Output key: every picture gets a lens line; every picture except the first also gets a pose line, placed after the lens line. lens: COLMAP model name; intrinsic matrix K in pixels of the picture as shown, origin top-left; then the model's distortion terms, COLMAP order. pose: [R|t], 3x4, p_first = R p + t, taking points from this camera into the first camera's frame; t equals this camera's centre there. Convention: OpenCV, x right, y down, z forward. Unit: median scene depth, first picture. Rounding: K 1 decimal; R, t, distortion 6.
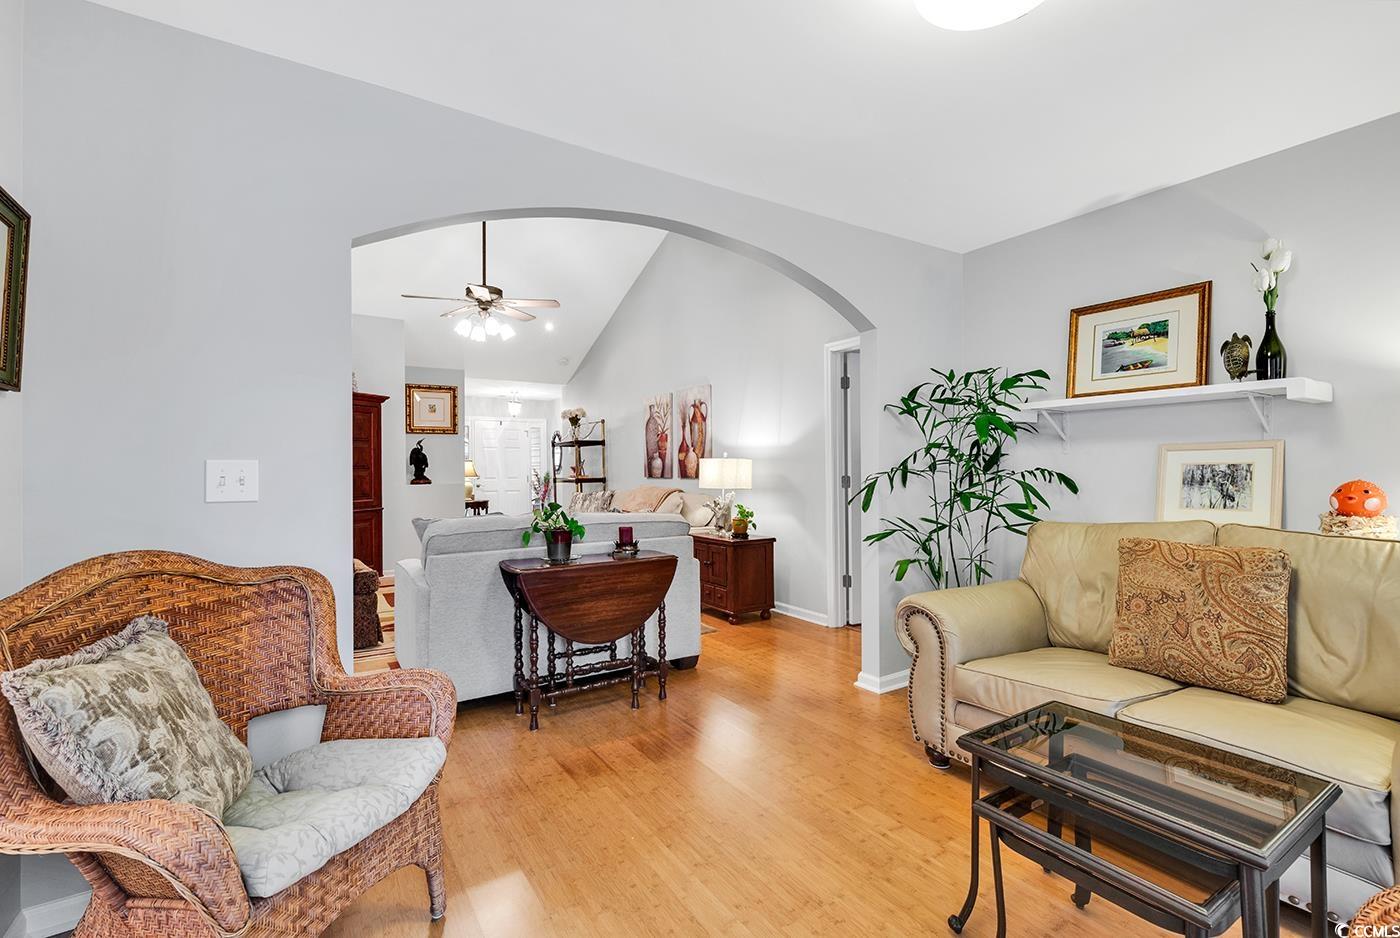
lens RADIAL K [[626.9, 0, 703.7], [0, 626.9, 463.0], [0, 0, 1]] dist [0.006242, -0.001226]
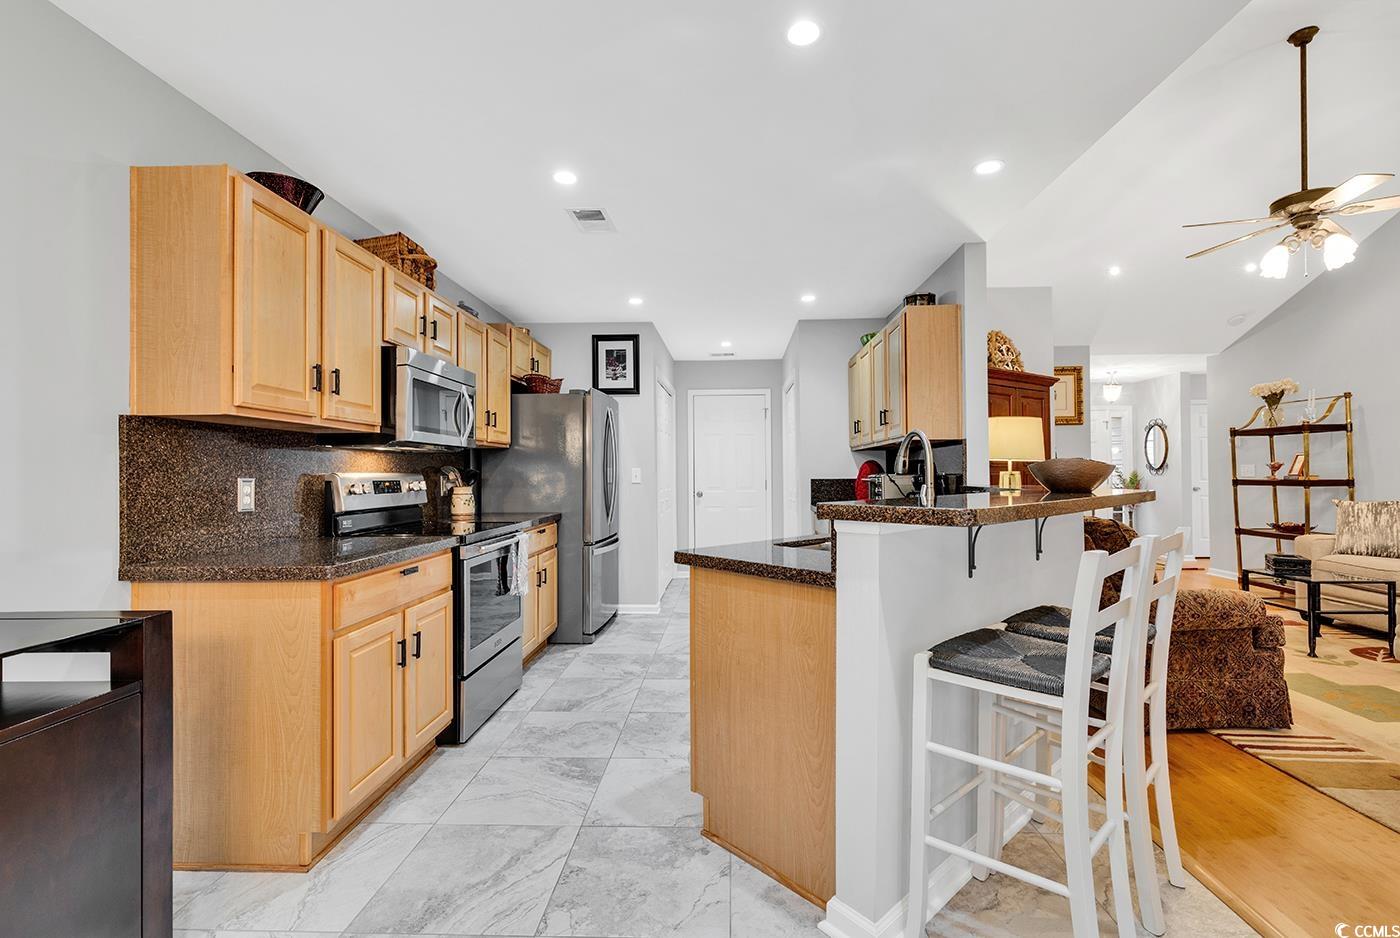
lens RADIAL K [[626.9, 0, 702.1], [0, 626.9, 466.1], [0, 0, 1]] dist [0.006242, -0.001226]
pose [[0.814372, -0.005881, -0.580314, -0.473282], [0.006810, 0.999977, -0.000576, 0.006916], [0.580304, -0.003483, 0.814393, 0.069656]]
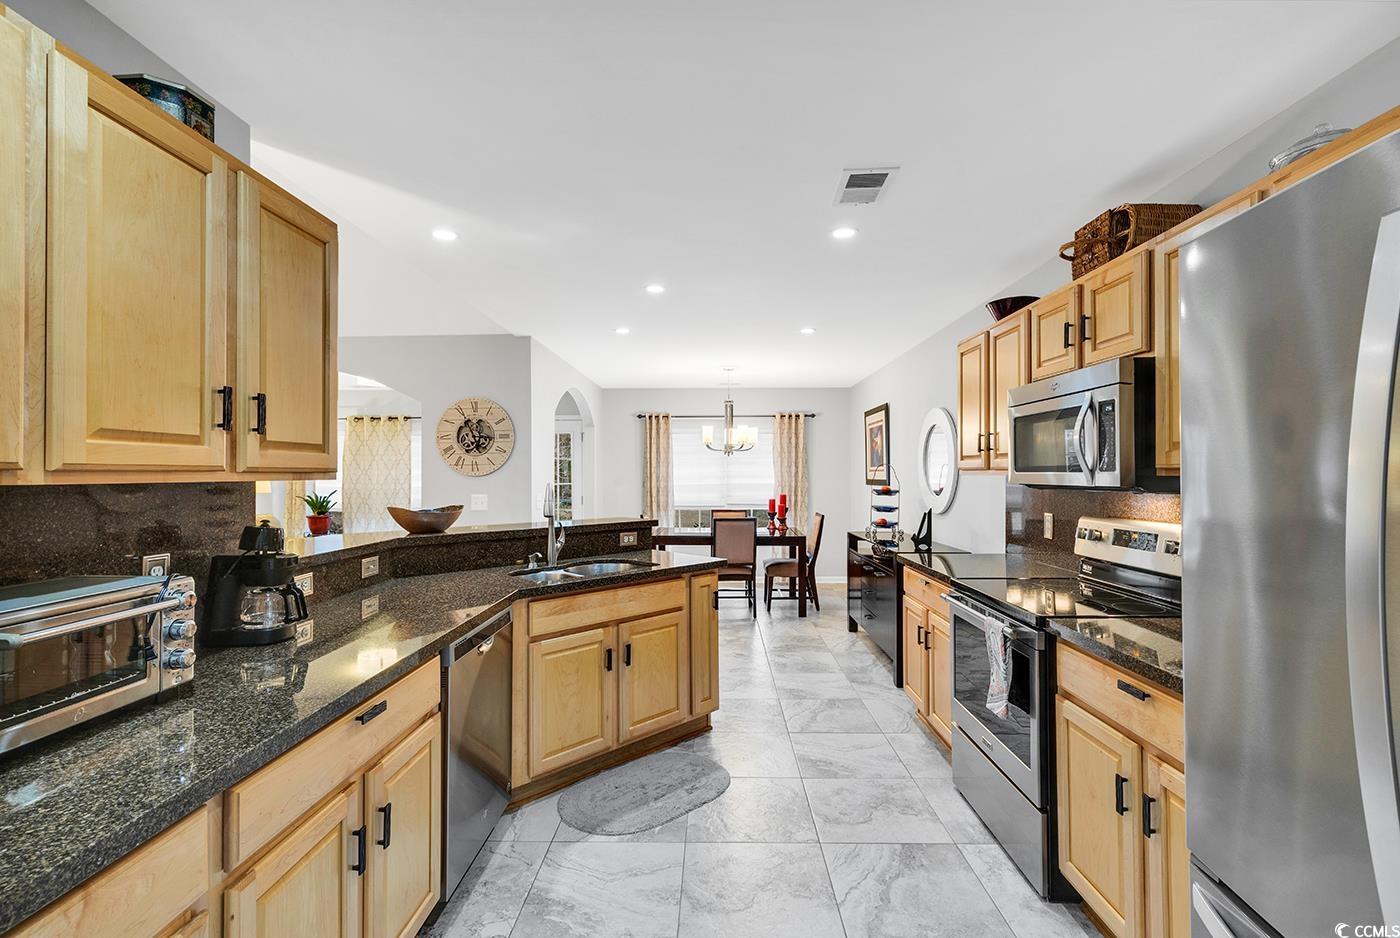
lens RADIAL K [[626.9, 0, 712.5], [0, 626.9, 471.5], [0, 0, 1]] dist [0.006242, -0.001226]
pose [[-0.838014, 0.012076, 0.545515, -1.017679], [0.004145, 0.999867, -0.015768, -0.017360], [-0.545633, -0.010952, -0.837953, 0.873105]]
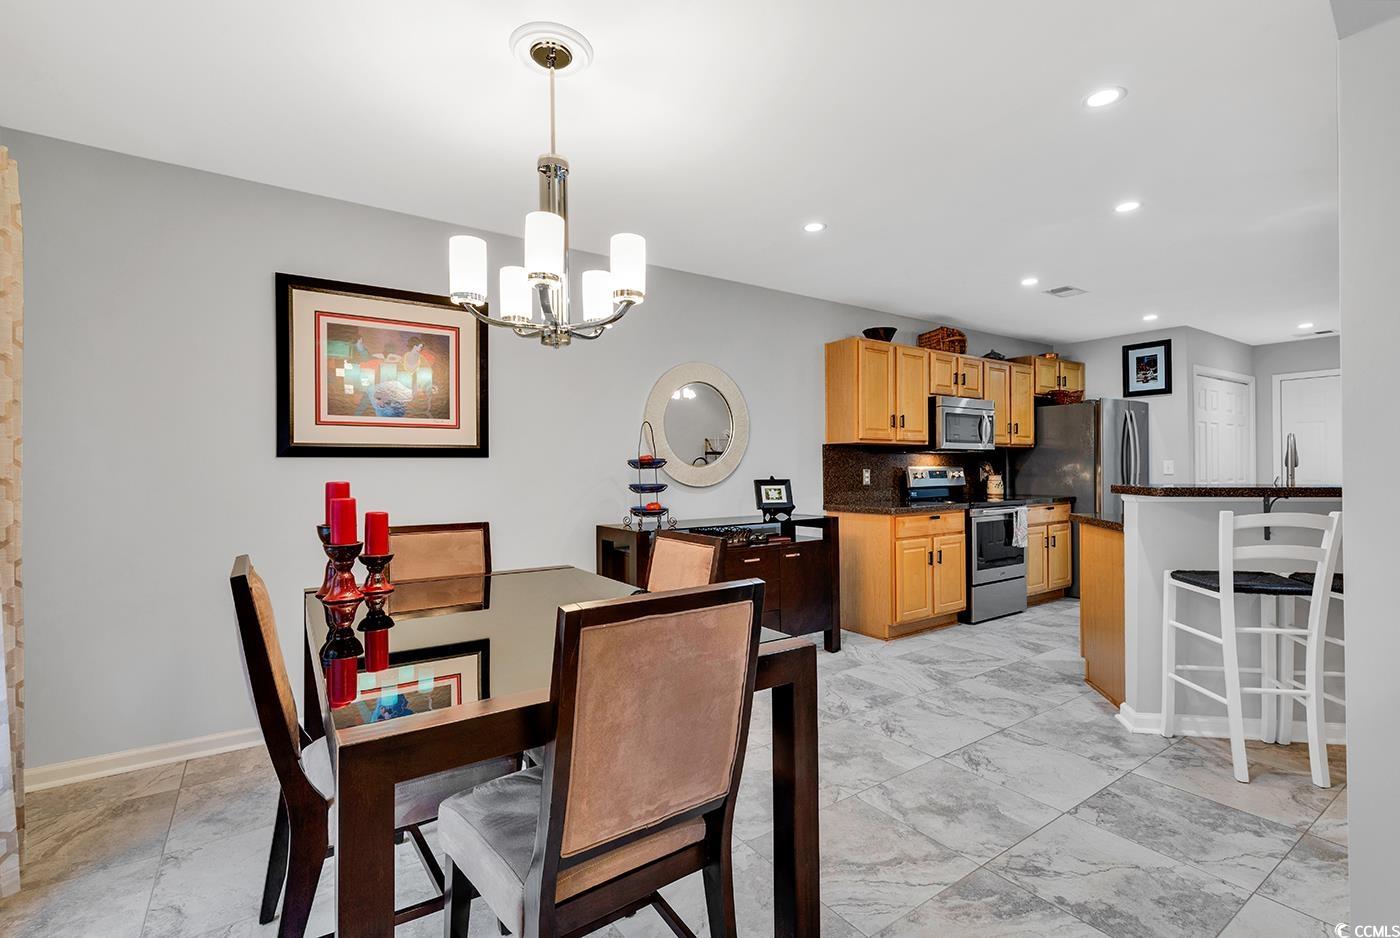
lens RADIAL K [[626.9, 0, 707.6], [0, 626.9, 467.5], [0, 0, 1]] dist [0.006242, -0.001226]
pose [[0.034047, 0.004523, -0.999410, -0.083200], [0.017255, 0.999838, 0.005113, 0.001466], [0.999271, -0.017419, 0.033963, -0.020869]]
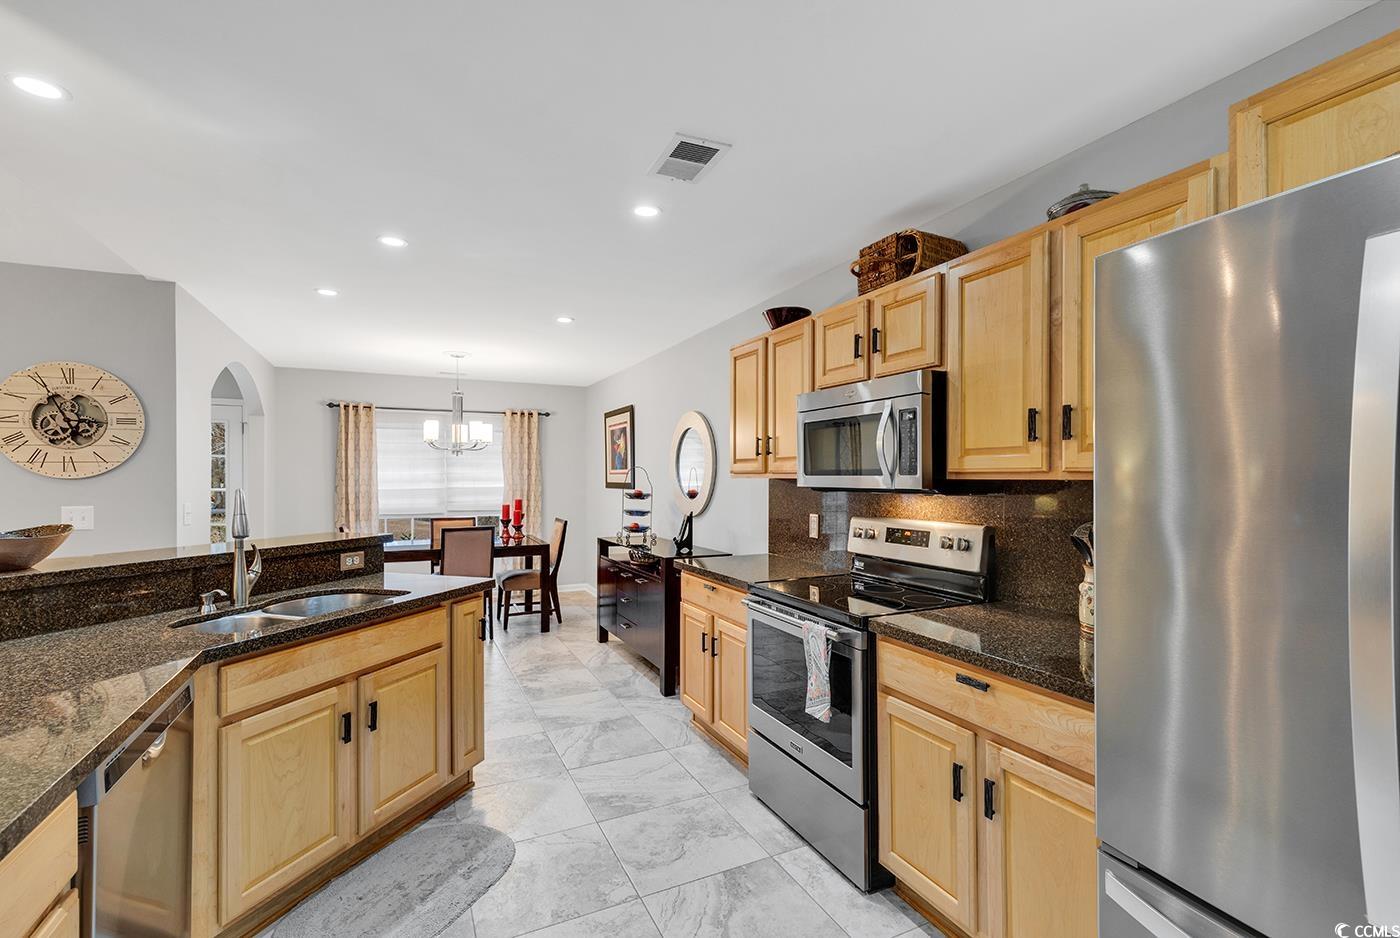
lens RADIAL K [[626.9, 0, 712.7], [0, 626.9, 477.0], [0, 0, 1]] dist [0.006242, -0.001226]
pose [[-0.993847, 0.007734, 0.110490, -0.931455], [0.006727, 0.999932, -0.009480, -0.018124], [-0.110556, -0.008679, -0.993832, 0.843090]]
